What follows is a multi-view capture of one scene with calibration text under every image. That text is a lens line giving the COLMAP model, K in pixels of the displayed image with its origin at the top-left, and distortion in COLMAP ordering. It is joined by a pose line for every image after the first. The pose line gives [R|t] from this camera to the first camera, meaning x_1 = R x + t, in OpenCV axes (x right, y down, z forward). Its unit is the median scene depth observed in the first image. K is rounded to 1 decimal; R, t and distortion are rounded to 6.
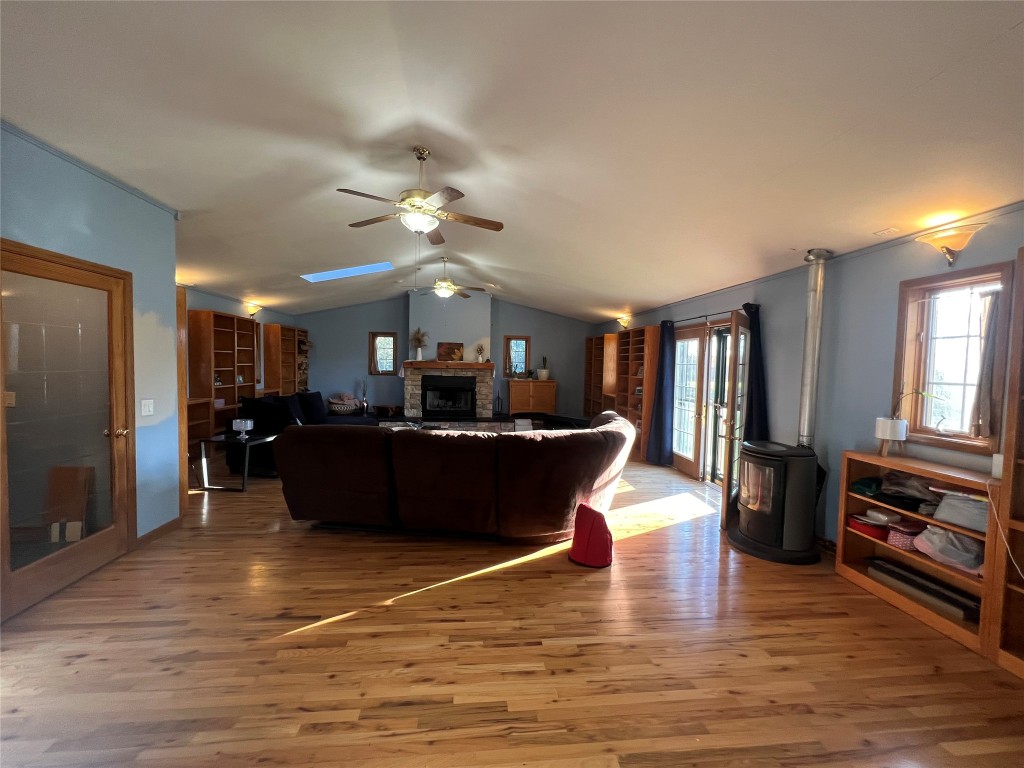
lens RADIAL K [[412.5, 0, 511.6], [0, 412.5, 387.7], [0, 0, 1]] dist [-0.000050, 0.000032]
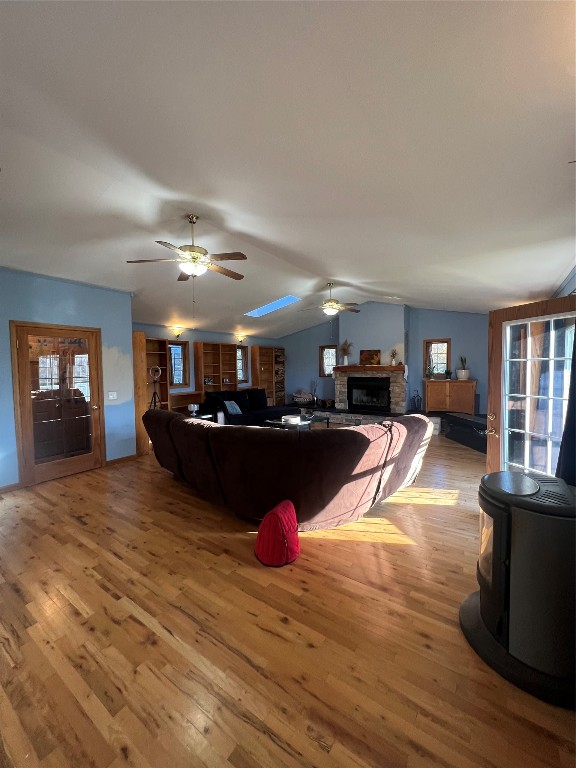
lens RADIAL K [[306.2, 0, 288.0], [0, 306.2, 384.0], [0, 0, 1]] dist [0.000121, 0.000178]
pose [[0.762645, 0.003796, -0.646806, 0.292494], [-0.008146, 0.999960, -0.003736, -0.003532], [0.646766, 0.008118, 0.762646, 0.178931]]
